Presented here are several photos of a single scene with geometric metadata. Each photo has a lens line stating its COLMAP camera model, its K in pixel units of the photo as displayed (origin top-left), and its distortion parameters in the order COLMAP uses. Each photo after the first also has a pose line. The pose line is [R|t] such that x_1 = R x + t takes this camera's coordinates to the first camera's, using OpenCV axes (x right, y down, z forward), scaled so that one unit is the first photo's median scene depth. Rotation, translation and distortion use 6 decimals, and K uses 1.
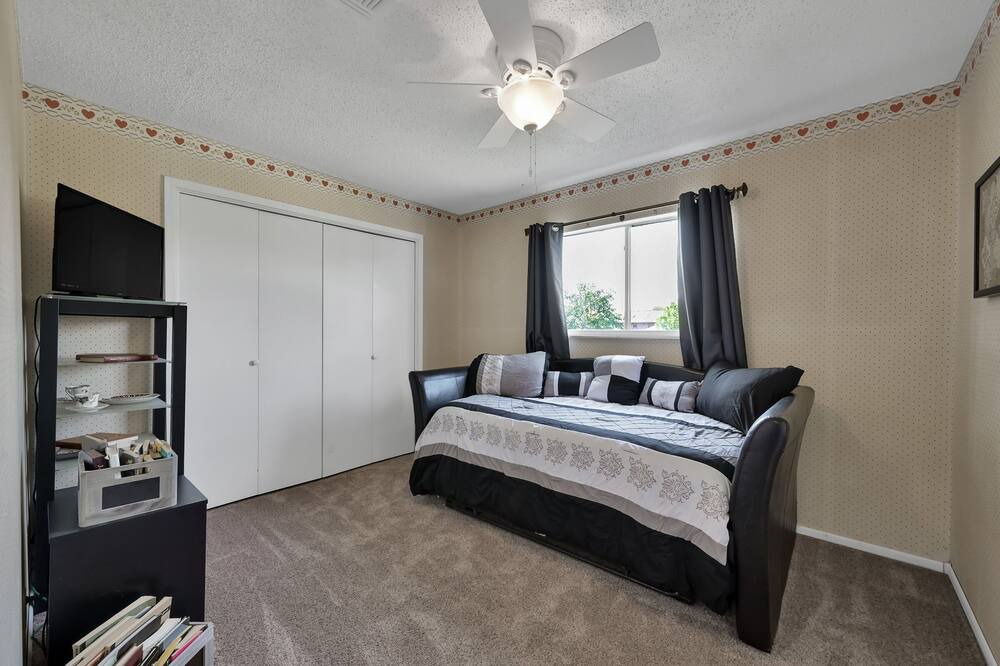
lens RADIAL K [[393.3, 0, 499.4], [0, 393.3, 329.6], [0, 0, 1]] dist [0.000150, 0.000004]
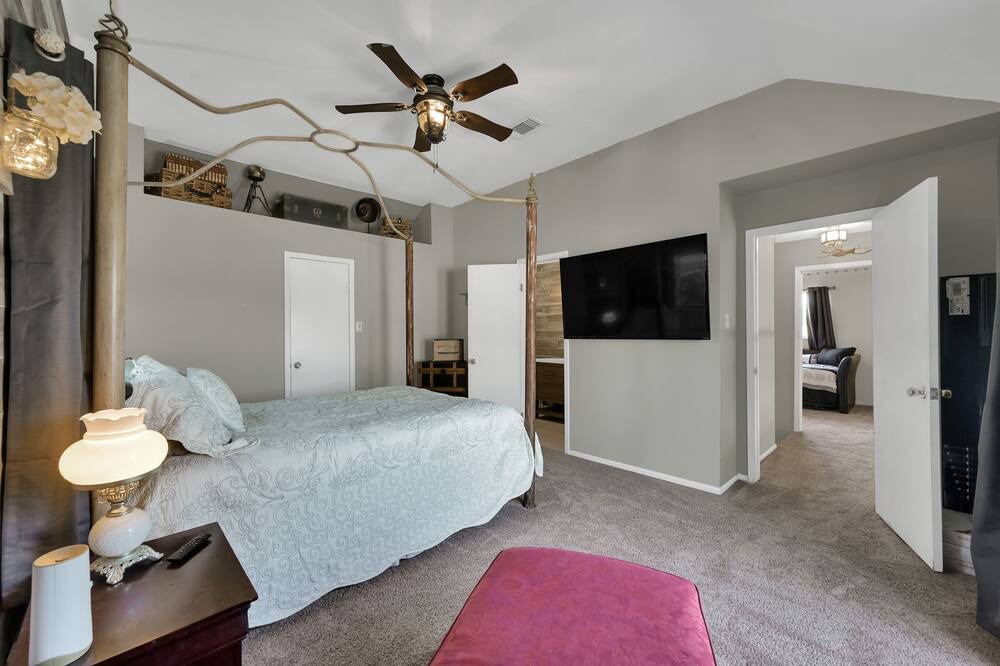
lens RADIAL K [[393.3, 0, 500.7], [0, 393.3, 333.7], [0, 0, 1]] dist [0.000150, 0.000004]
pose [[0.995953, -0.008081, -0.089511, -1.582285], [0.008274, 0.999964, 0.001789, -0.041616], [0.089493, -0.002522, 0.995984, -2.125216]]
